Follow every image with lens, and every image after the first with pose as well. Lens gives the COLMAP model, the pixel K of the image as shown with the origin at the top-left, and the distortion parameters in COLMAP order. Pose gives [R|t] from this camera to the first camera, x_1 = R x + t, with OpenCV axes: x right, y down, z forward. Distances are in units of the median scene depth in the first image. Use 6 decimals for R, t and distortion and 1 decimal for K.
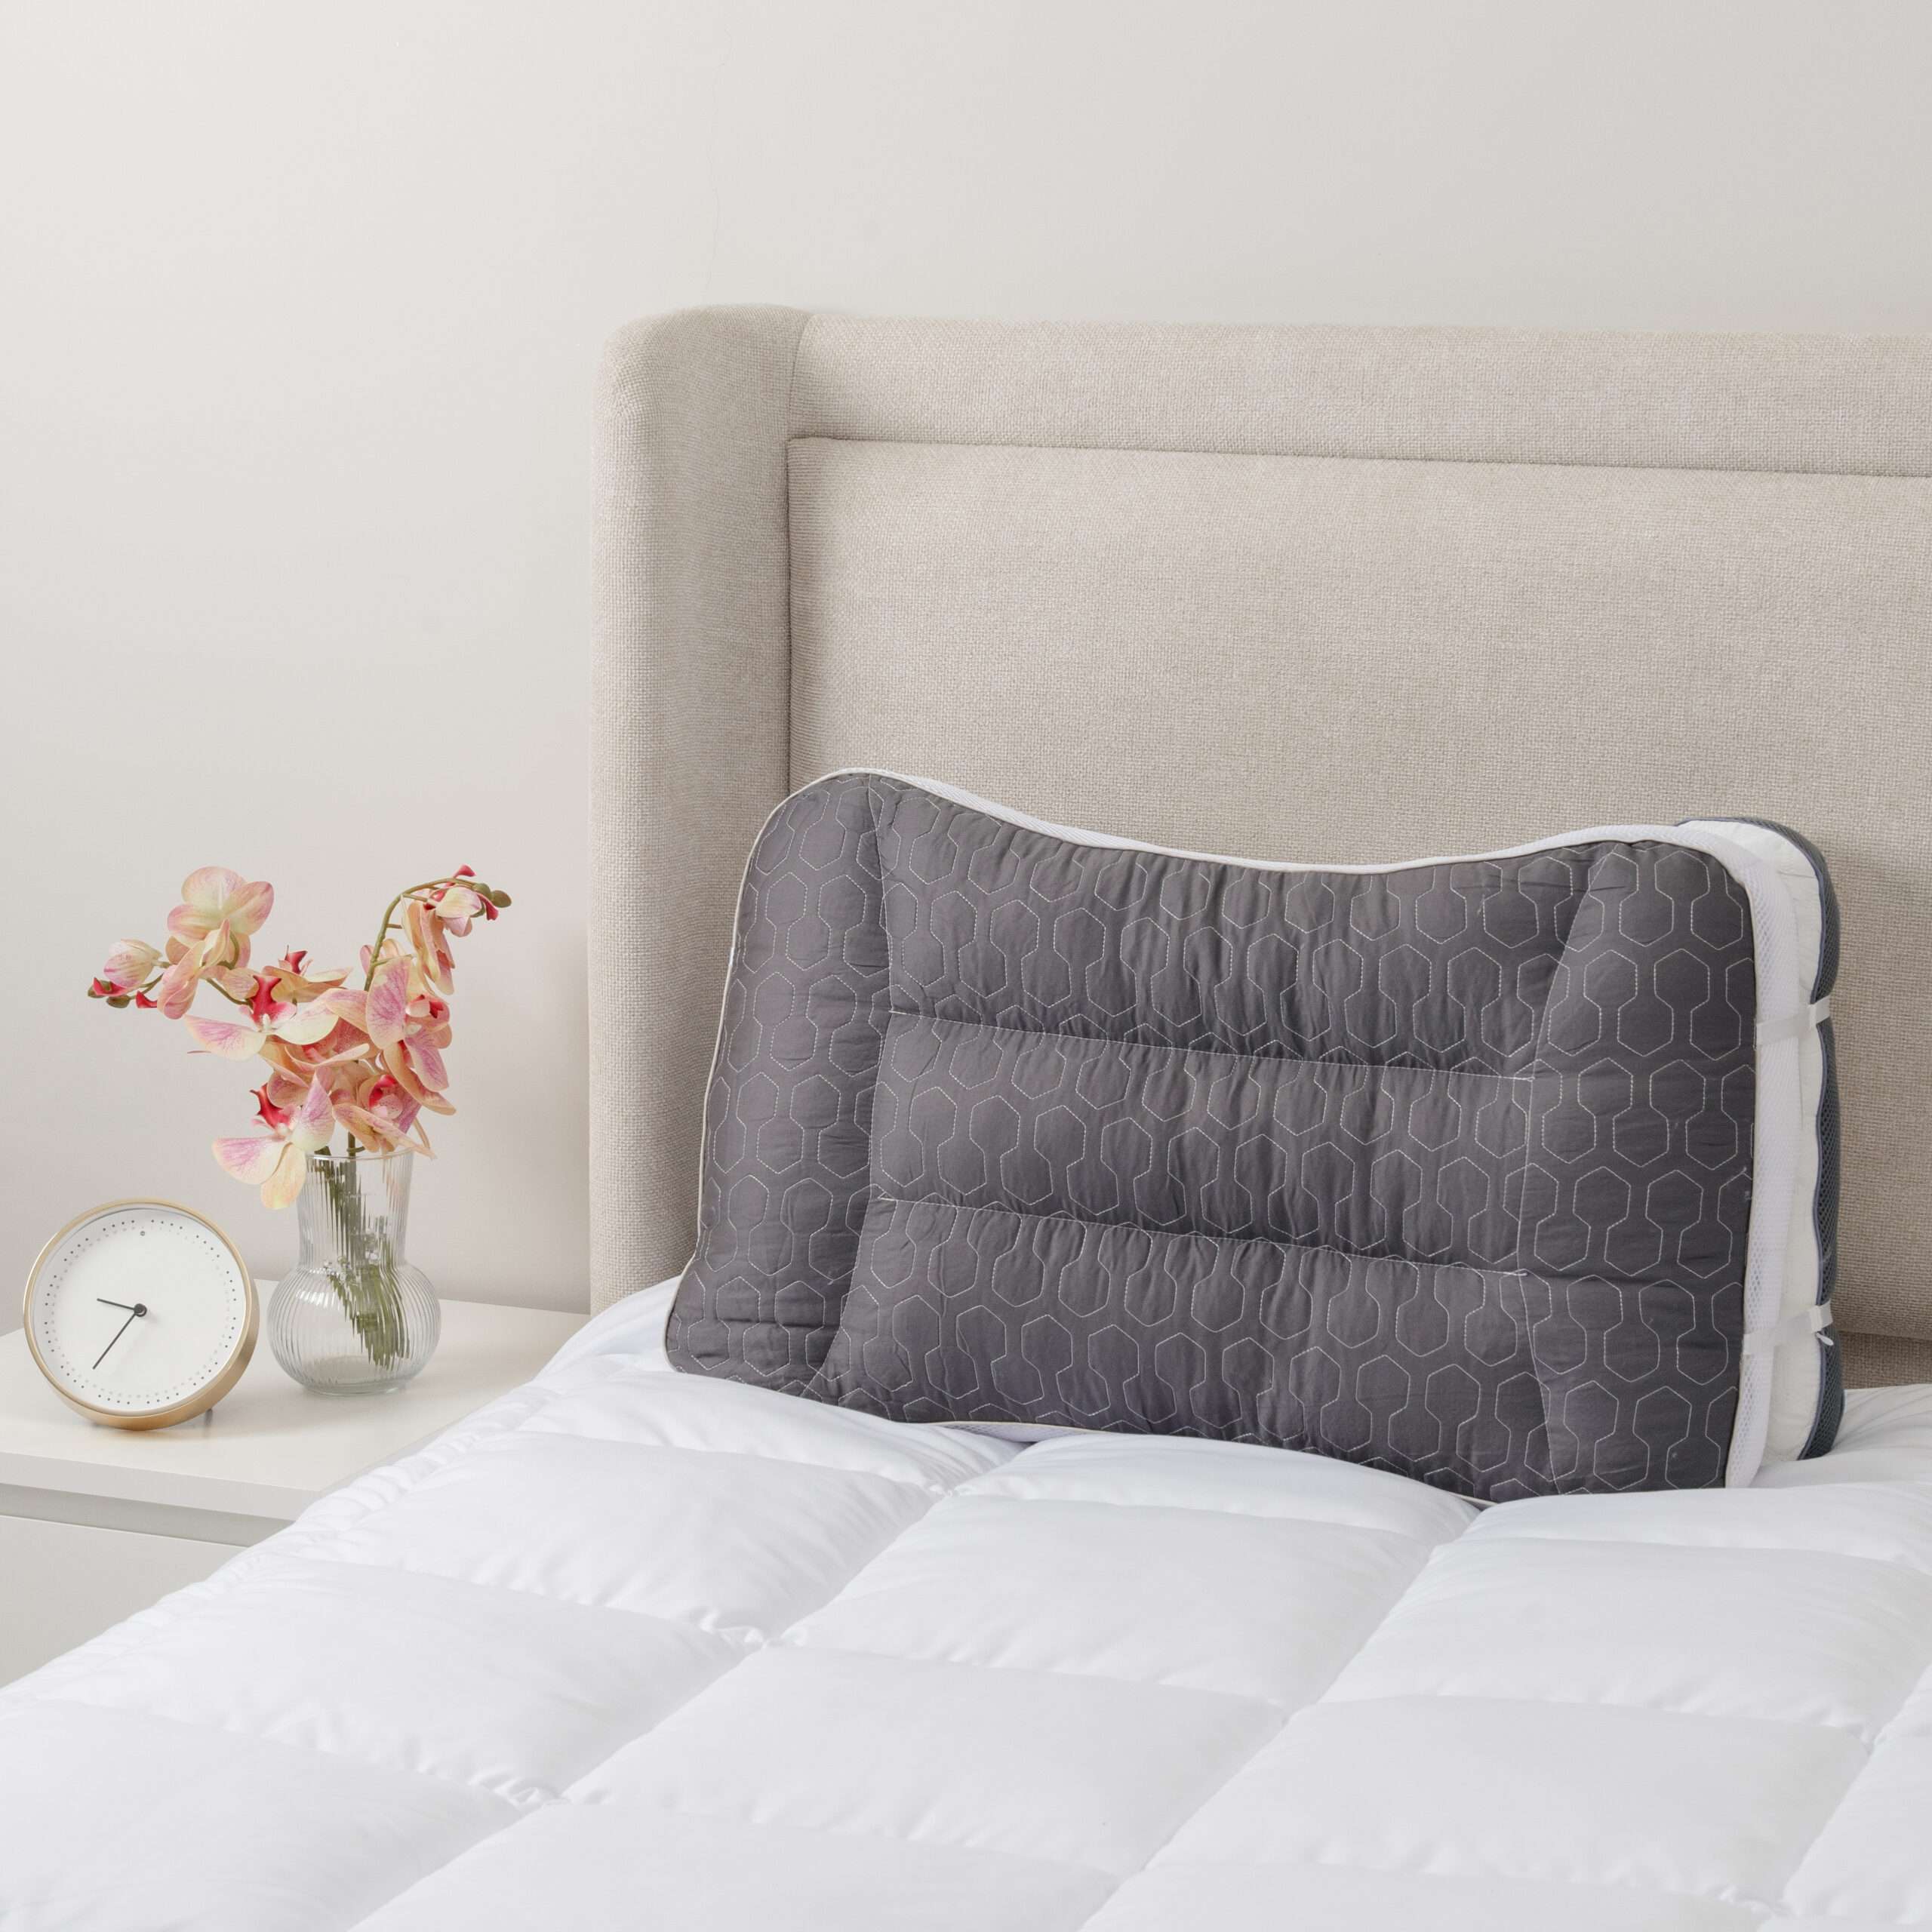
lens RADIAL K [[4474.8, 0, 970.8], [0, 4474.8, 1018.1], [0, 0, 1]] dist [0.010336, 0.000000]
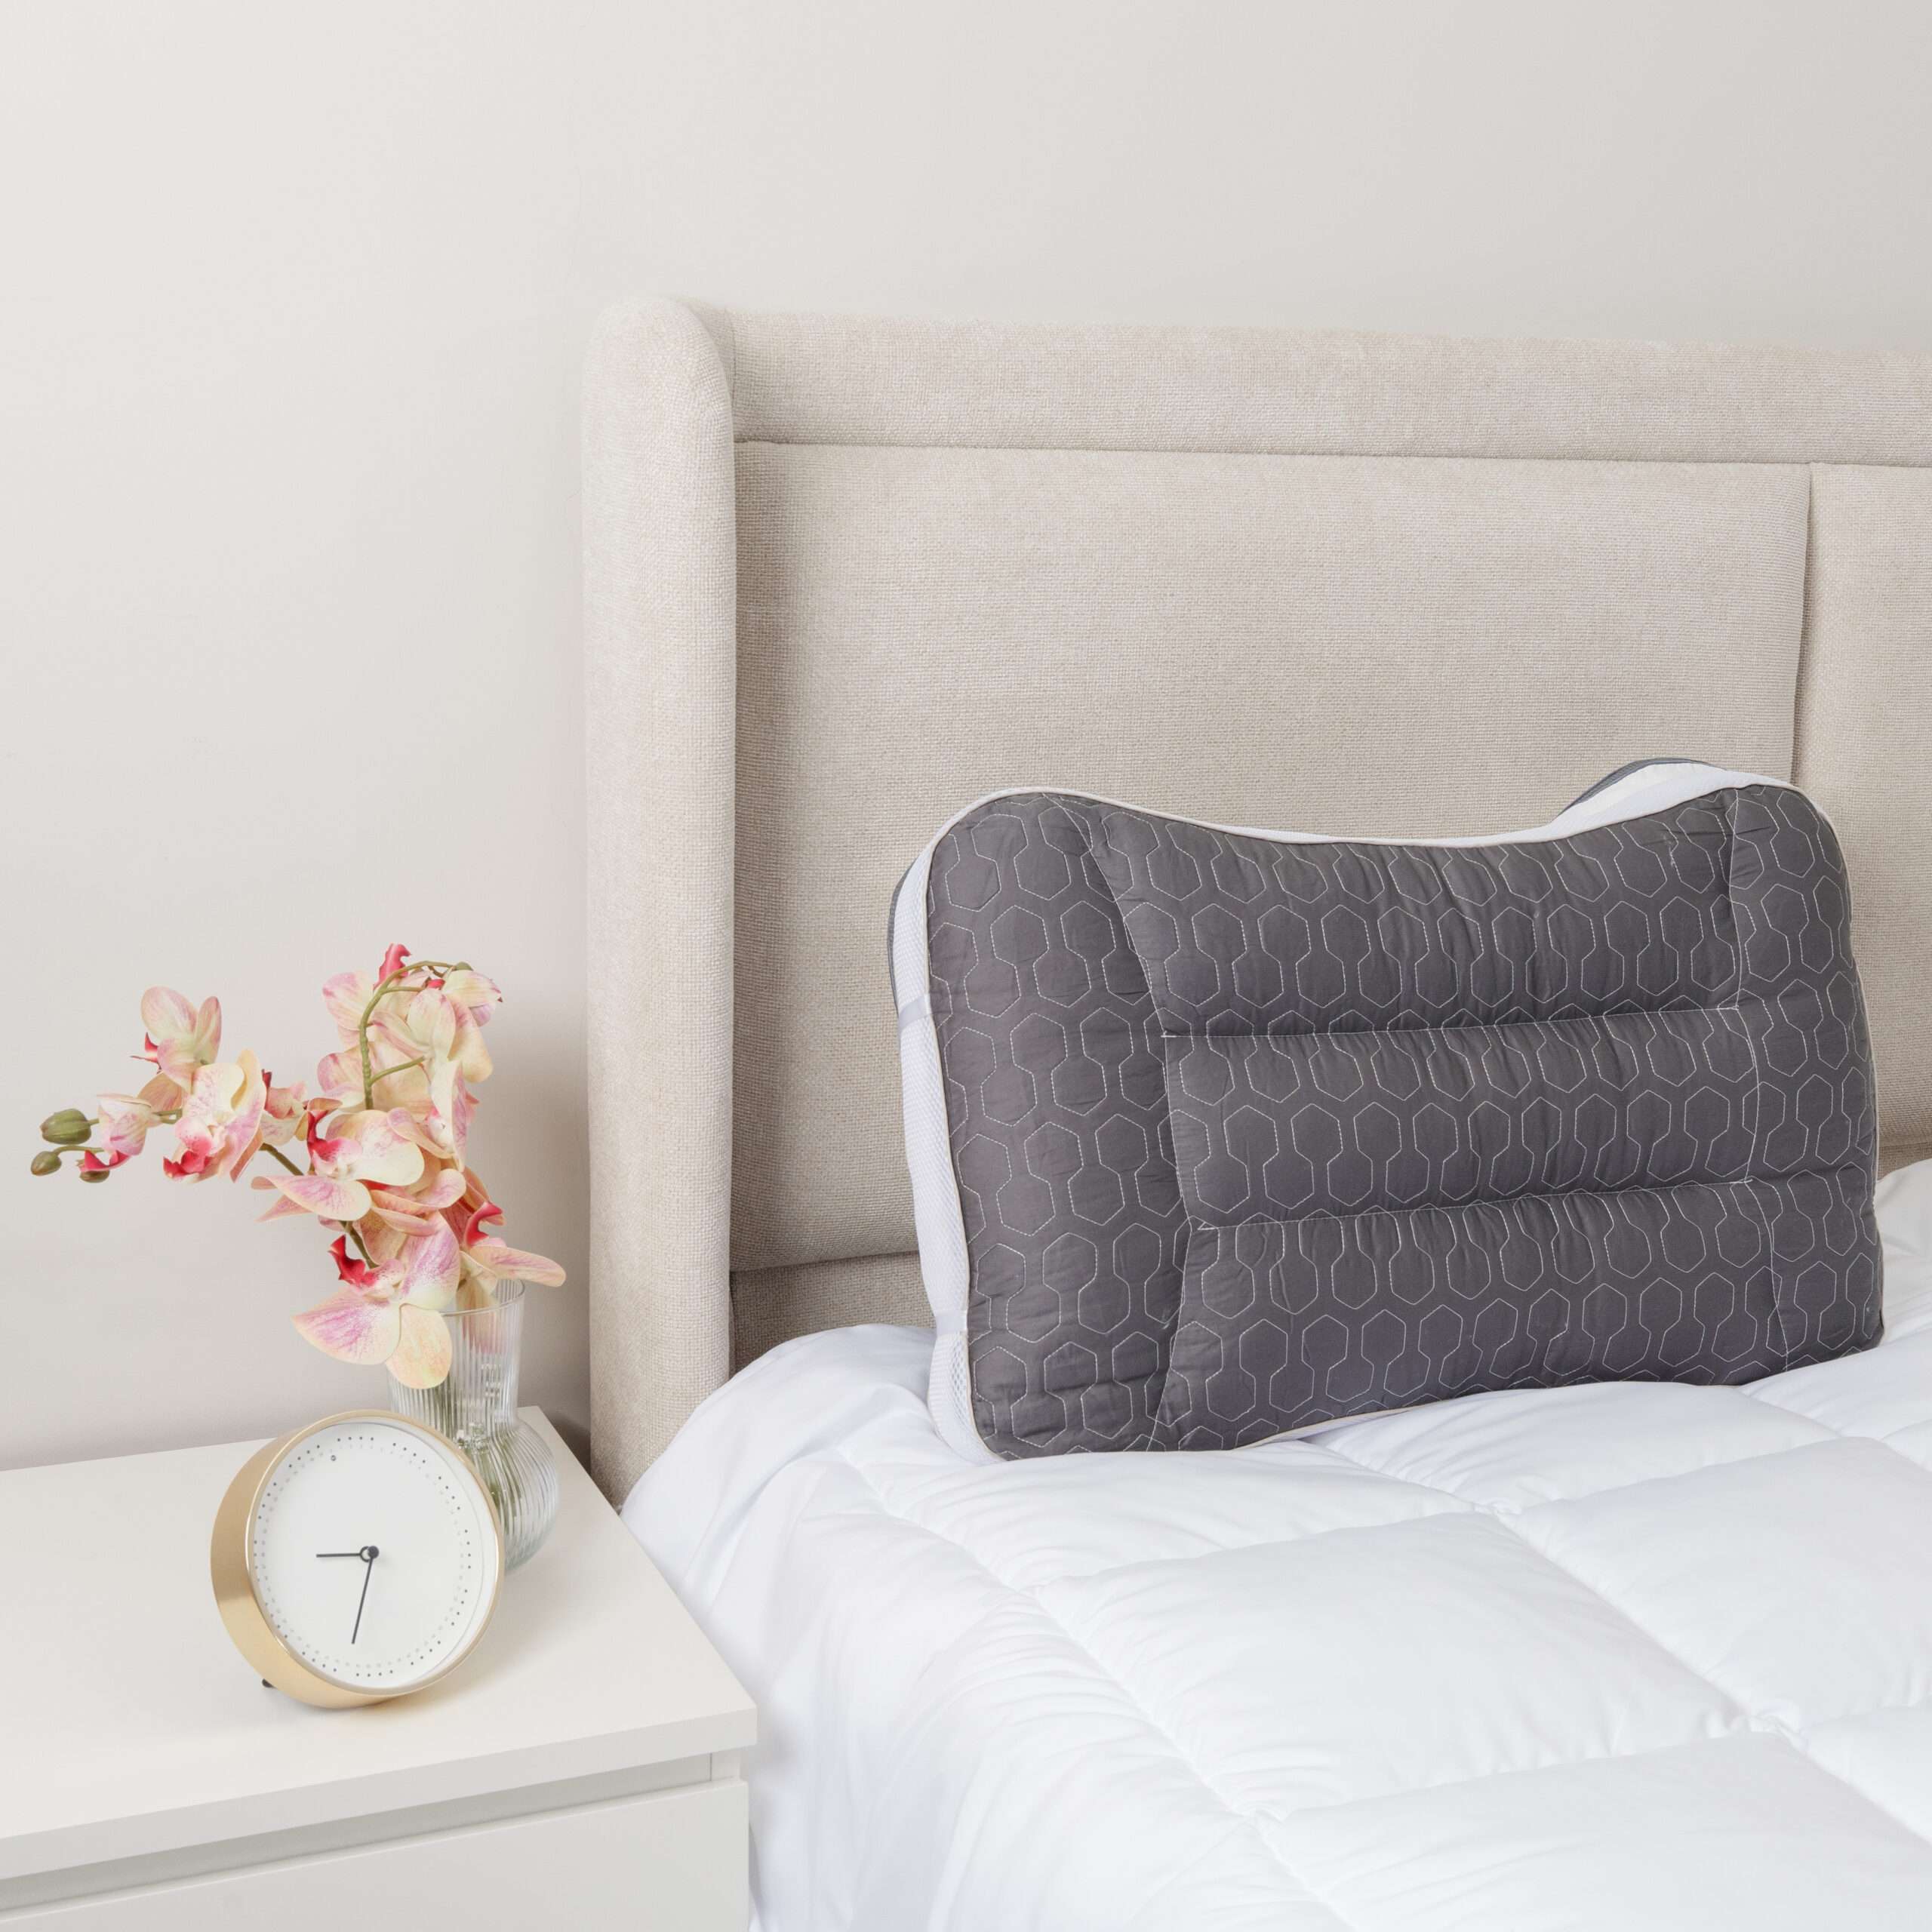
lens RADIAL K [[2791.8, 0, 1042.4], [0, 2791.8, 995.7], [0, 0, 1]] dist [-0.008002, 0.000000]
pose [[0.703147, -0.145538, 0.695991, -0.433501], [0.107173, 0.989339, 0.098605, -0.068995], [-0.702922, 0.005258, 0.711248, 0.566356]]
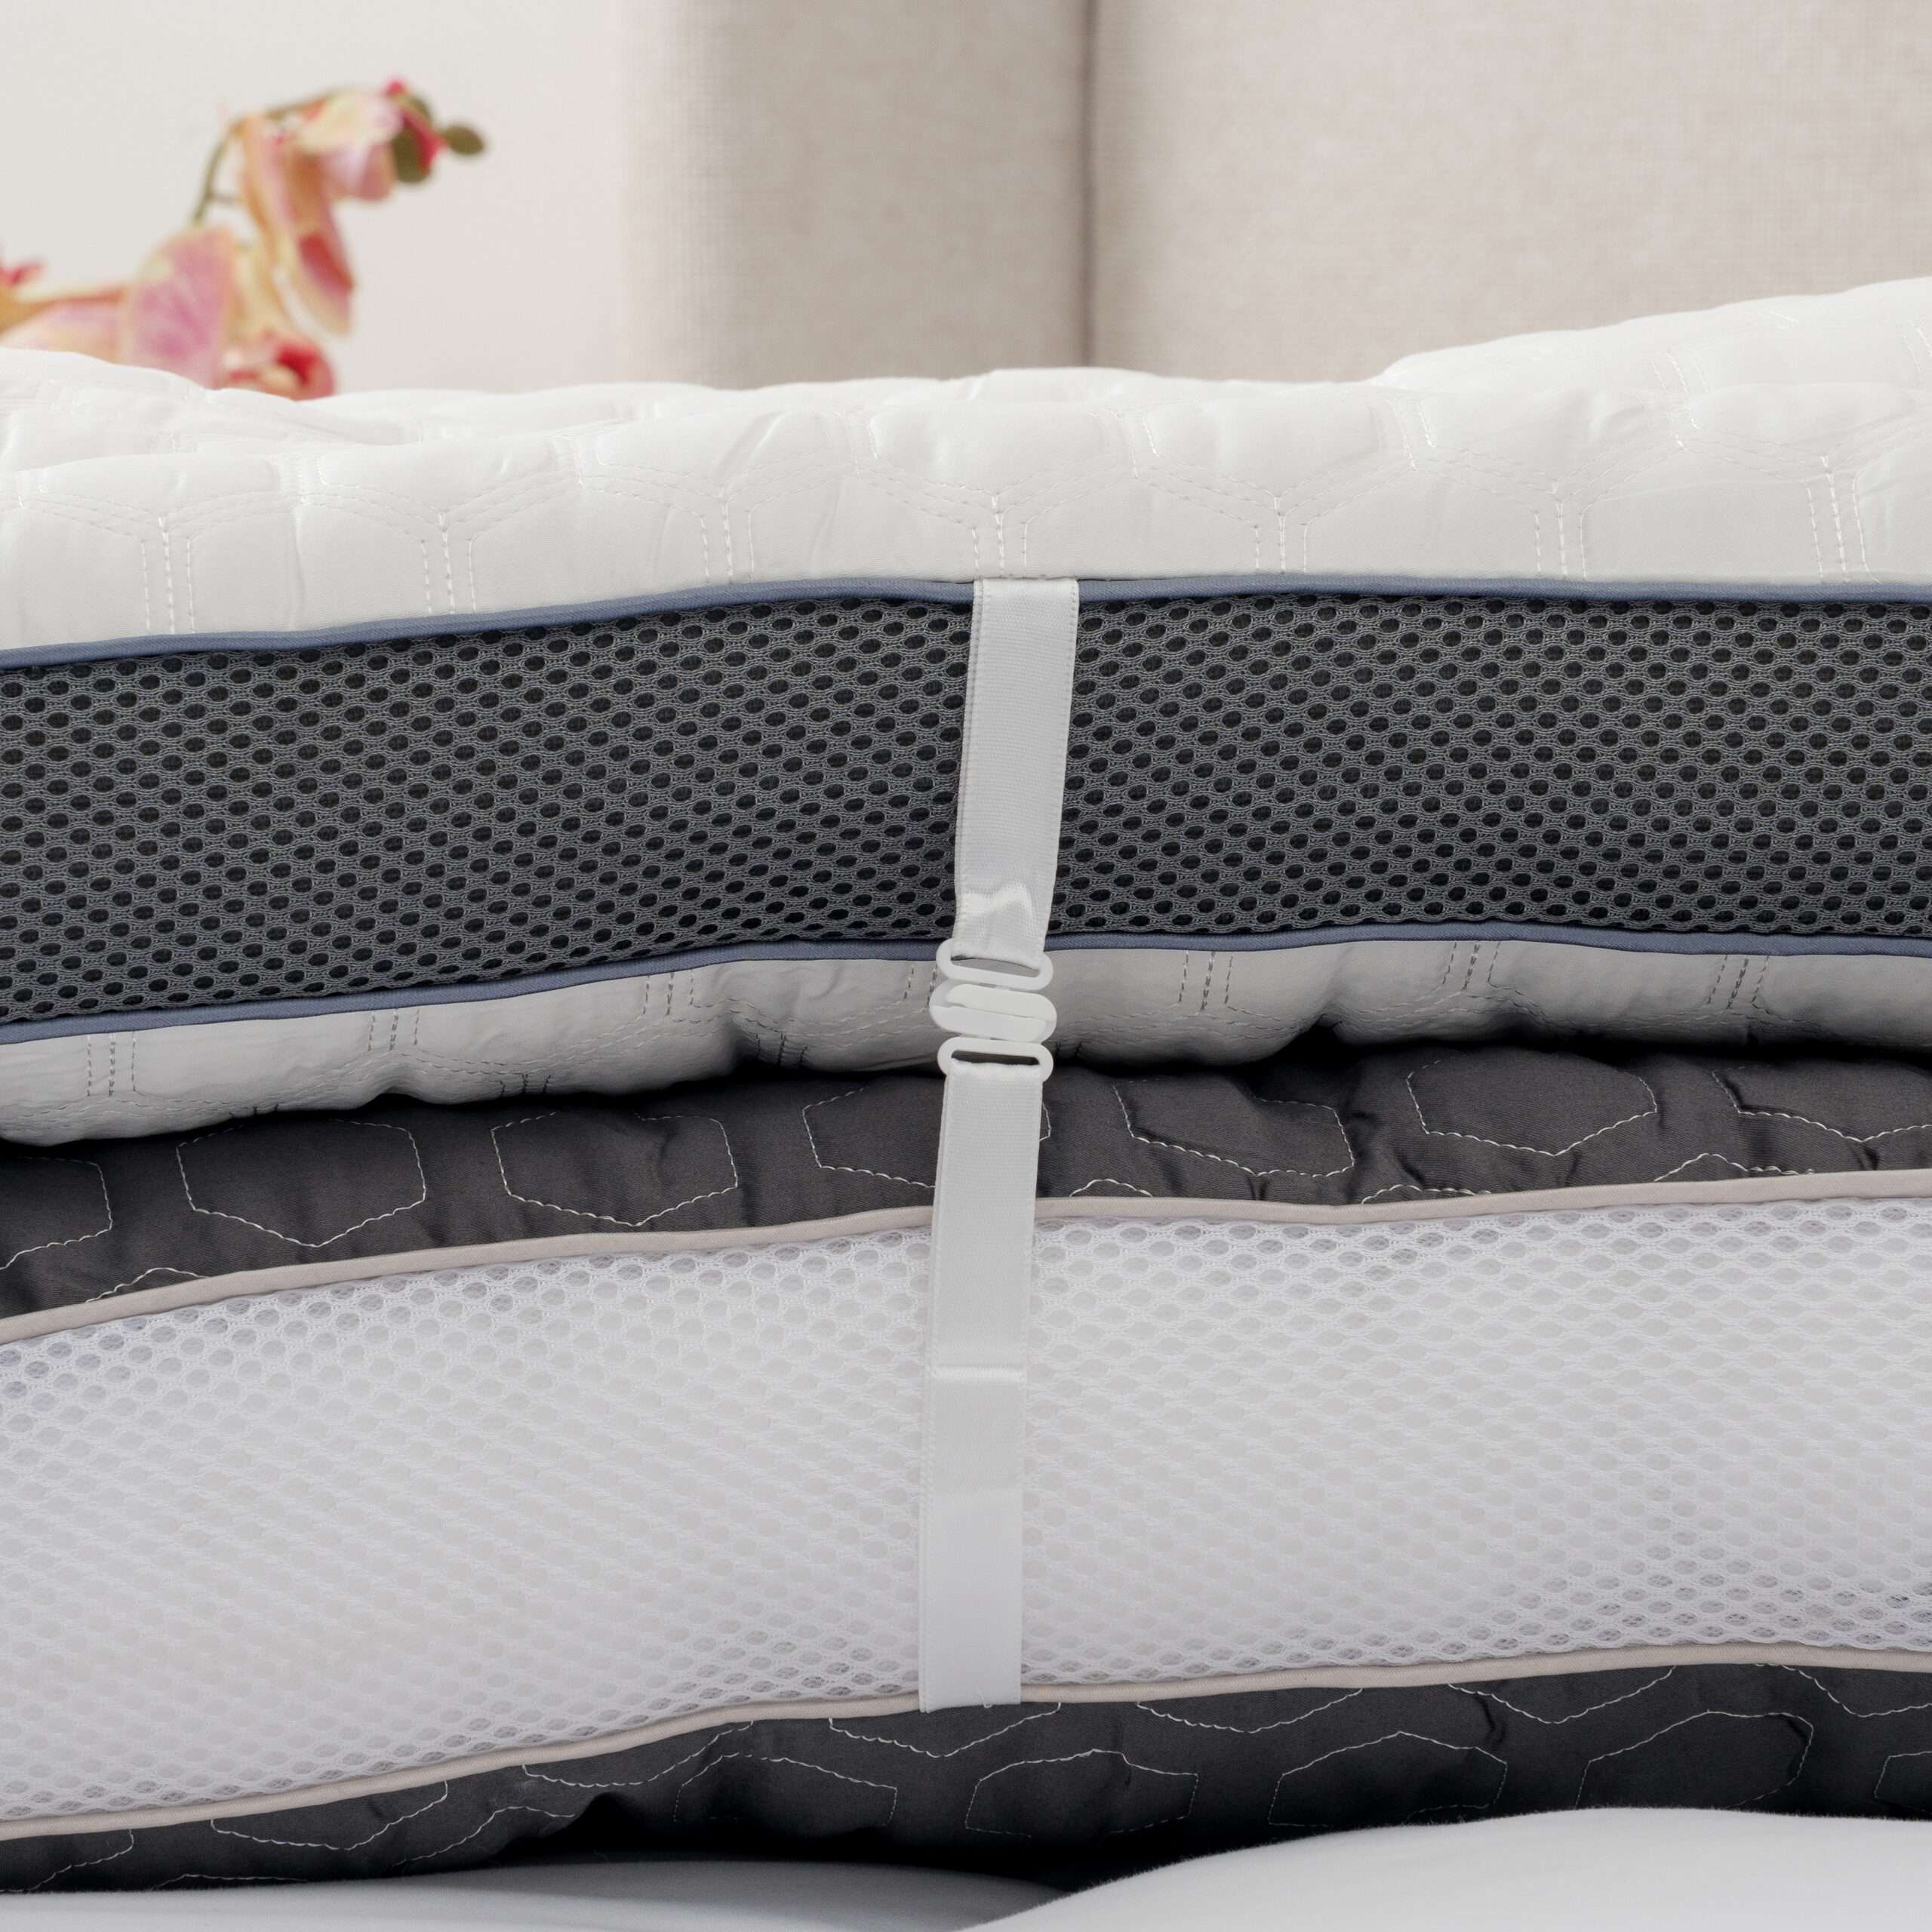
lens RADIAL K [[6530.7, 0, 962.5], [0, 6530.7, 964.3], [0, 0, 1]] dist [0.031436, 0.000000]
pose [[0.986359, -0.004622, -0.164542, 0.056417], [-0.009688, 0.996242, -0.086065, 0.120173], [0.164321, 0.086486, 0.982608, 0.392535]]
